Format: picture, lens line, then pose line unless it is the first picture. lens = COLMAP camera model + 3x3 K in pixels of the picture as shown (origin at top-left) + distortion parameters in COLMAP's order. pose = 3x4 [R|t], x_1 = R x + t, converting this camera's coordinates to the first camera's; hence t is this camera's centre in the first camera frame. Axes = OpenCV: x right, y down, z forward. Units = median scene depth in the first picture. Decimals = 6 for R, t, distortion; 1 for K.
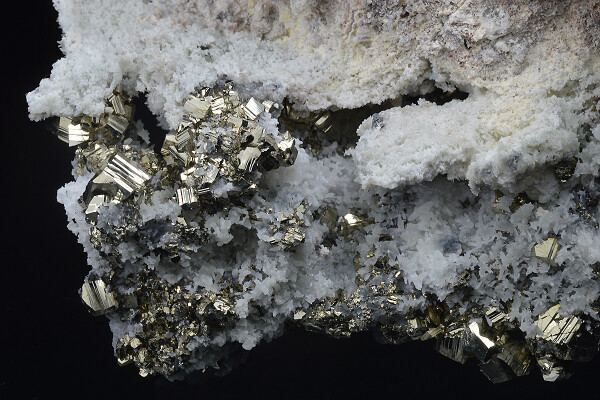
lens RADIAL K [[1751.0, 0, 302.0], [0, 1751.0, 201.6], [0, 0, 1]] dist [-0.065856, 0.000000]
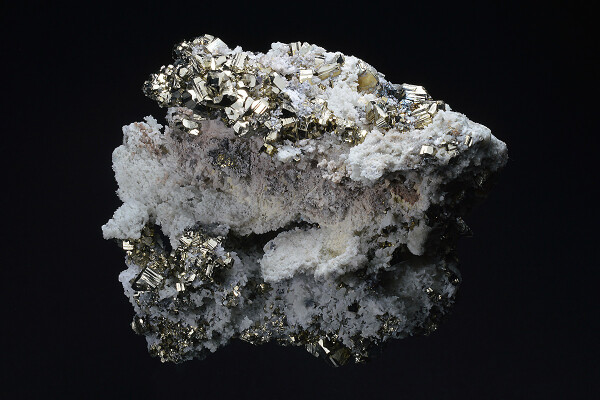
lens RADIAL K [[1751.0, 0, 298.7], [0, 1751.0, 199.1], [0, 0, 1]] dist [-0.065856, 0.000000]
pose [[0.999731, -0.009519, -0.021169, 0.117276], [0.012620, 0.988363, 0.151590, -0.410219], [0.019480, -0.151816, 0.988217, -1.025550]]
